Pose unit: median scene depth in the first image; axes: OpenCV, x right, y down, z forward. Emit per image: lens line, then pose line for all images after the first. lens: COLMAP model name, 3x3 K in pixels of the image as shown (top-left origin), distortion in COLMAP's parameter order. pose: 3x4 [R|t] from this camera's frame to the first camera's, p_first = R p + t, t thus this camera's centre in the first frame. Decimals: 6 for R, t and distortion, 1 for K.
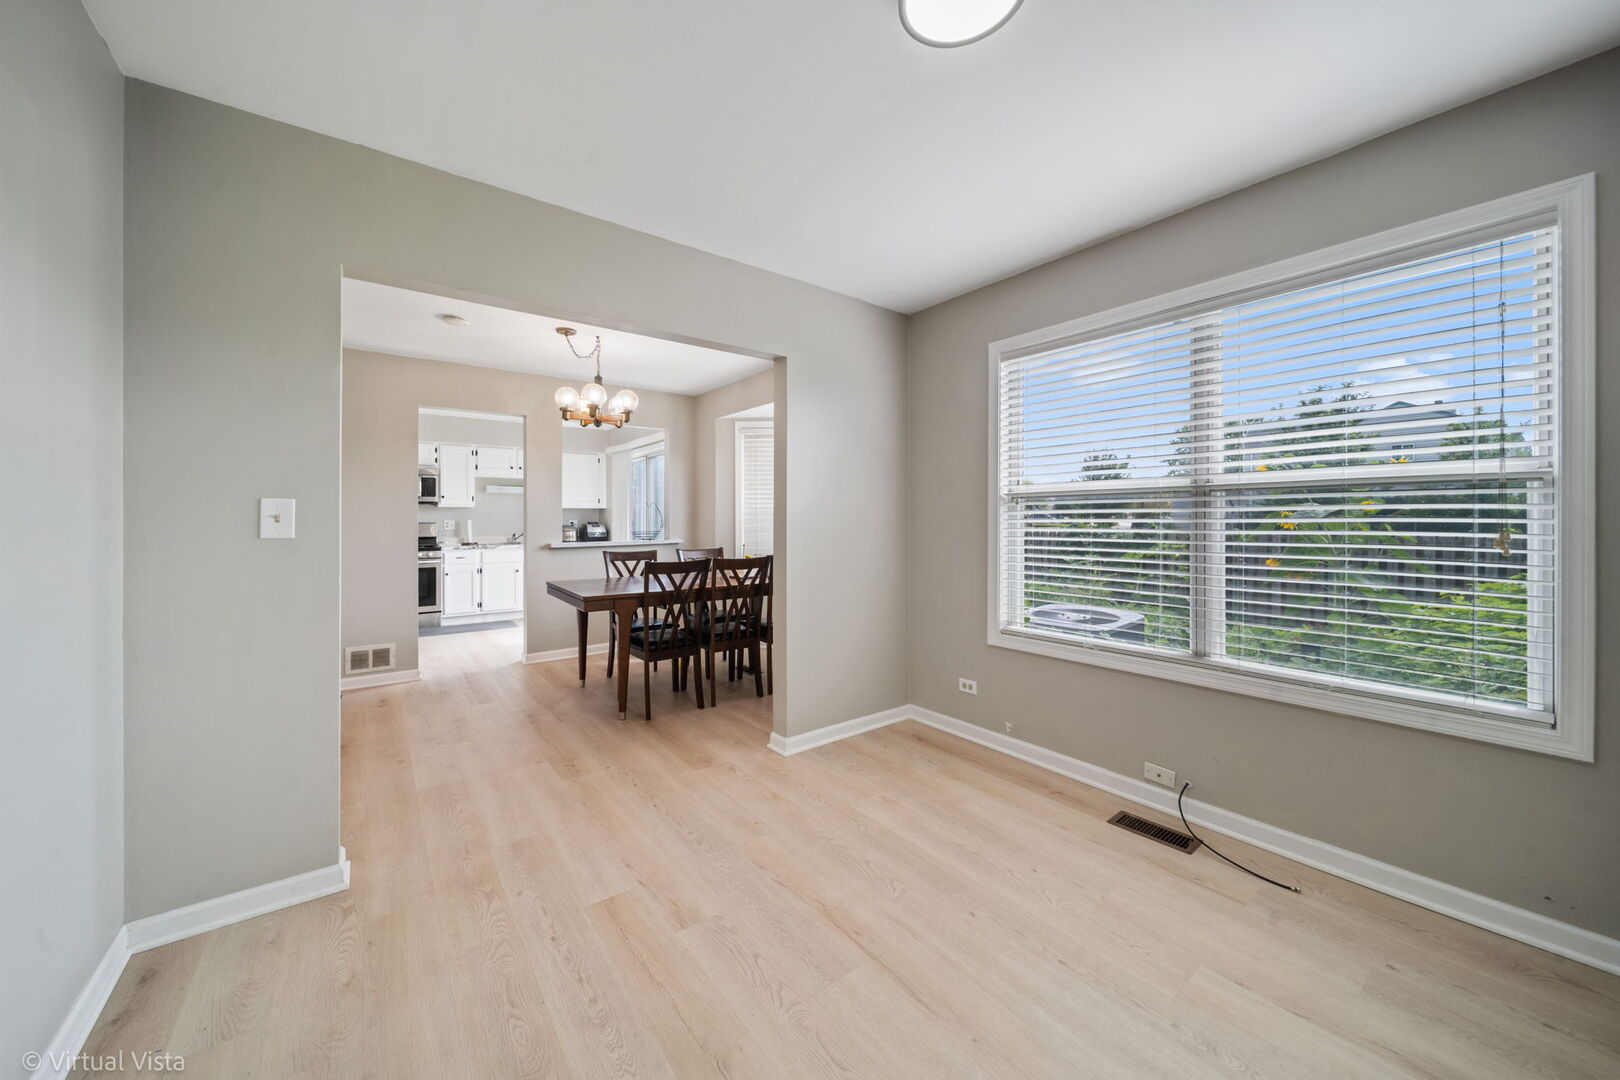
lens RADIAL K [[580.0, 0, 797.5], [0, 580.0, 517.8], [0, 0, 1]] dist [-0.000768, -0.000033]
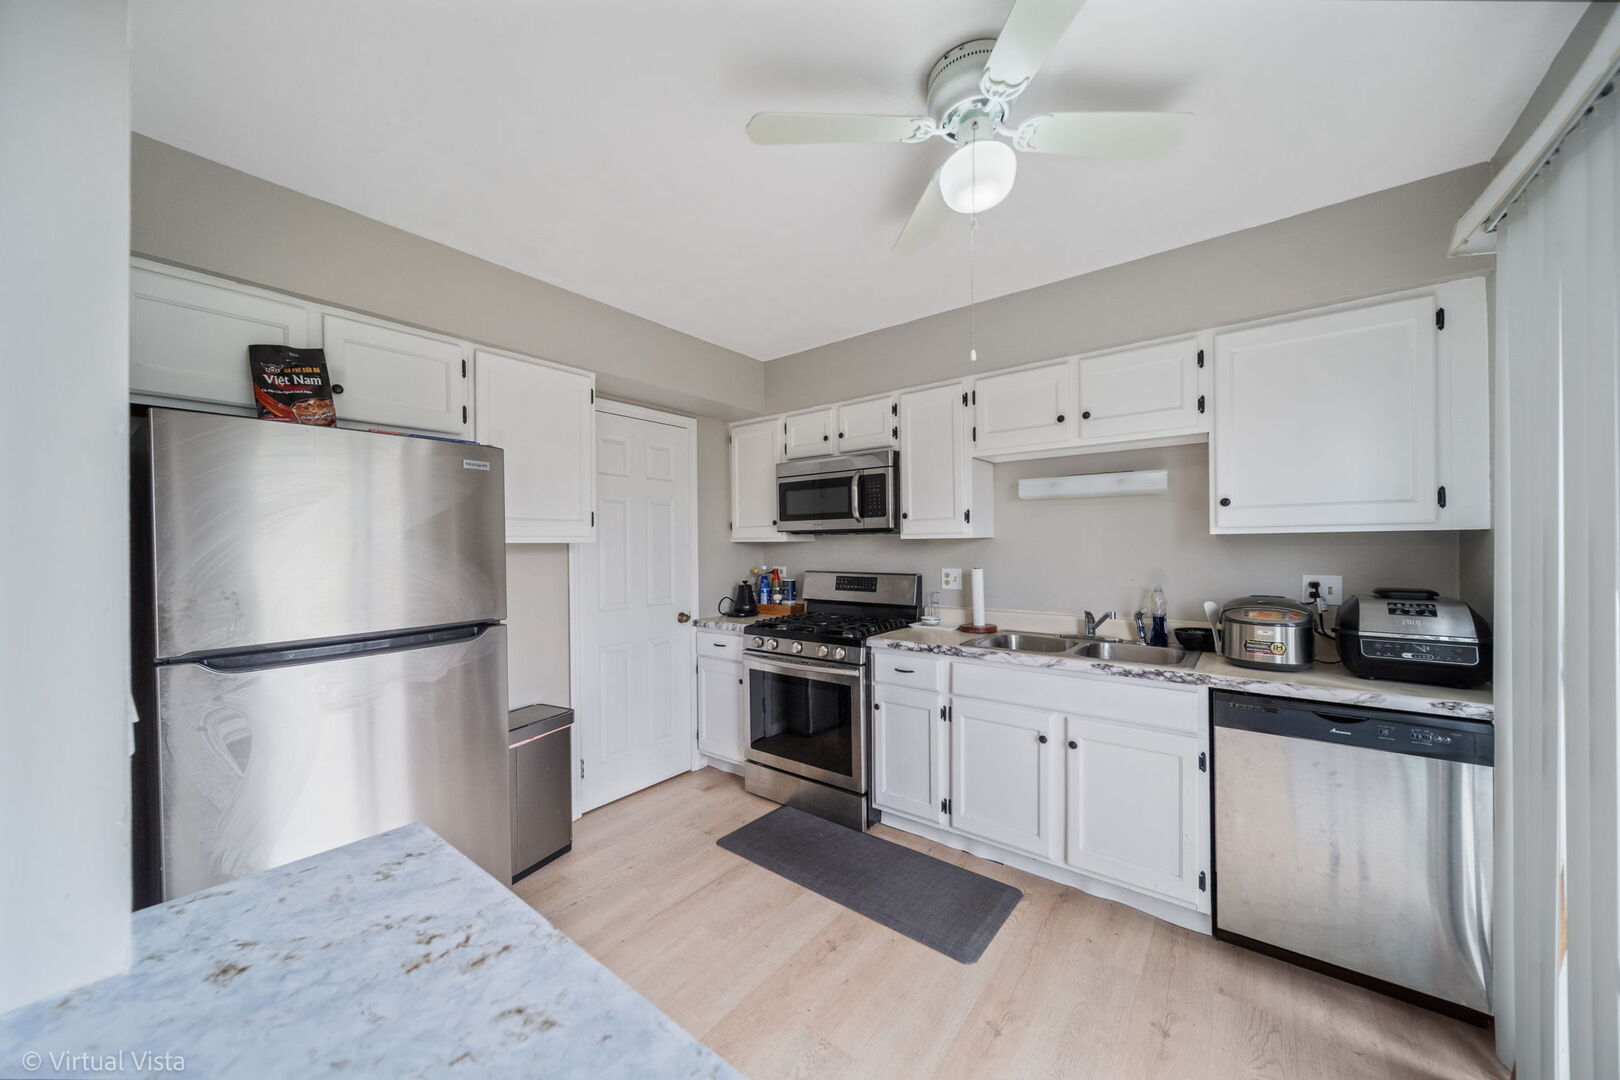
lens RADIAL K [[572.7, 0, 810.0], [0, 572.7, 540.0], [0, 0, 1]] dist [0.000059, 0.000012]
pose [[0.244390, -0.005525, -0.969661, -0.310297], [0.011846, 0.999926, -0.002712, -0.025149], [0.969605, -0.010823, 0.244438, 1.178020]]
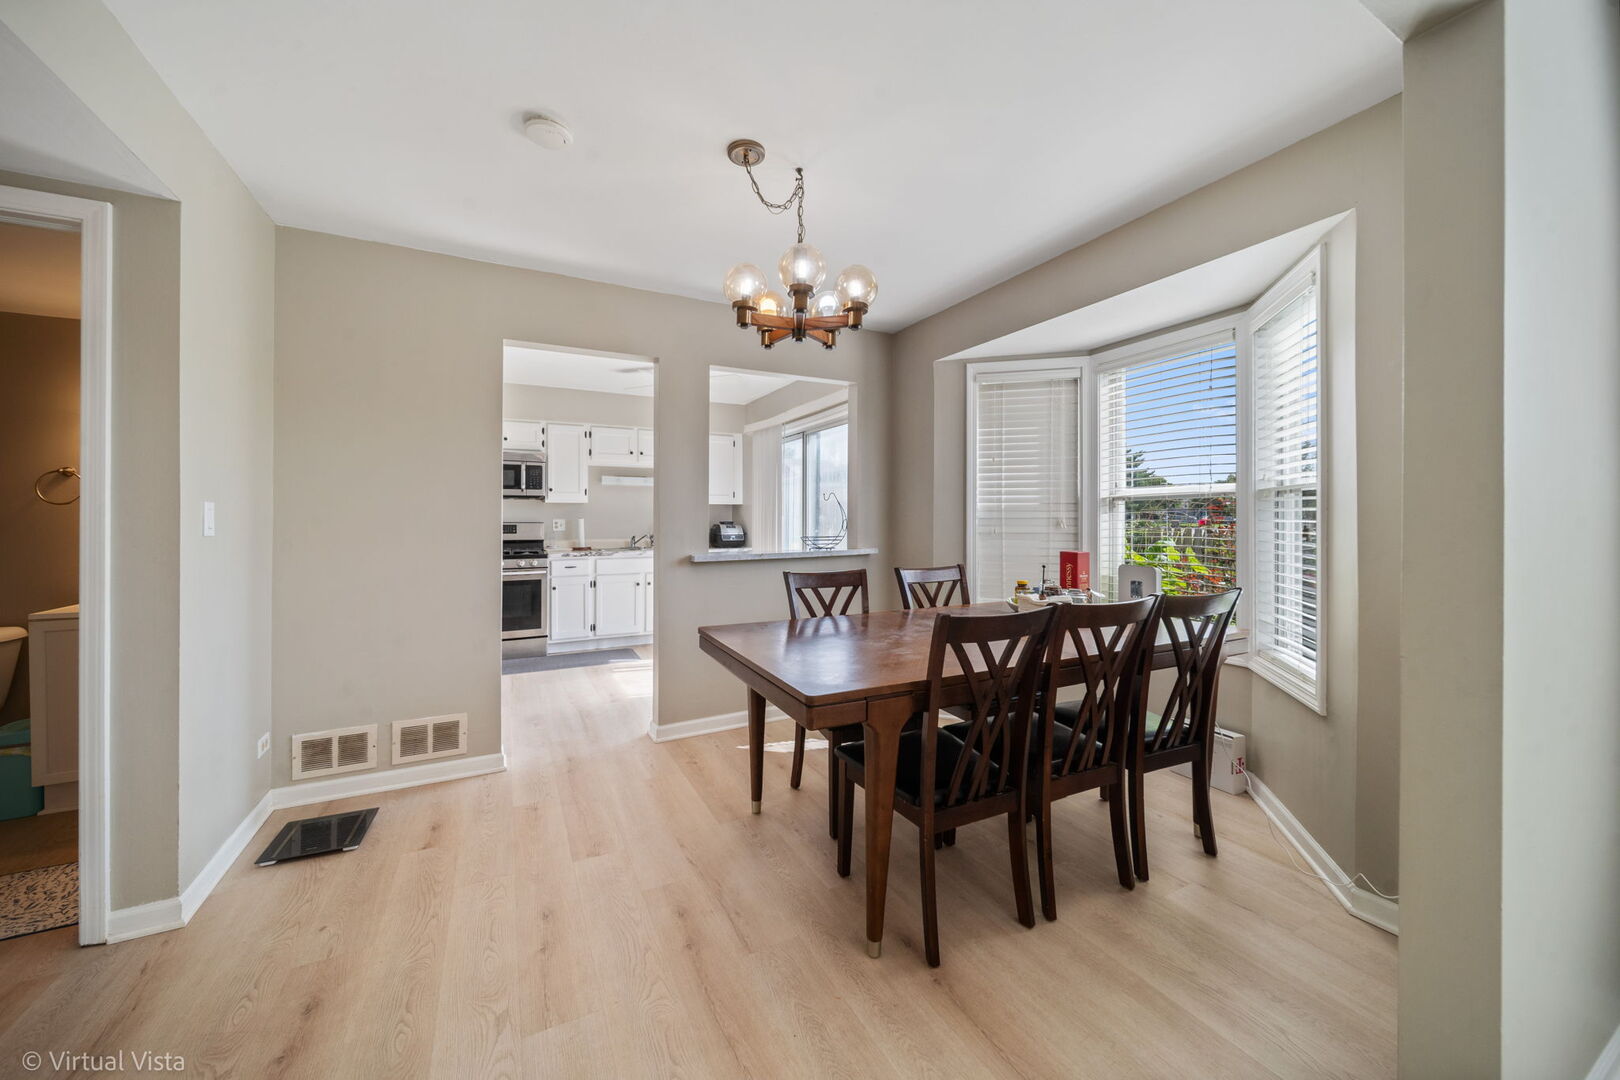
lens RADIAL K [[588.4, 0, 794.3], [0, 588.4, 510.1], [0, 0, 1]] dist [-0.000255, -0.000012]
pose [[0.984518, -0.001349, -0.175276, -0.202244], [-0.000763, 0.999928, -0.011984, 0.001615], [0.175279, 0.011933, 0.984446, 0.377744]]
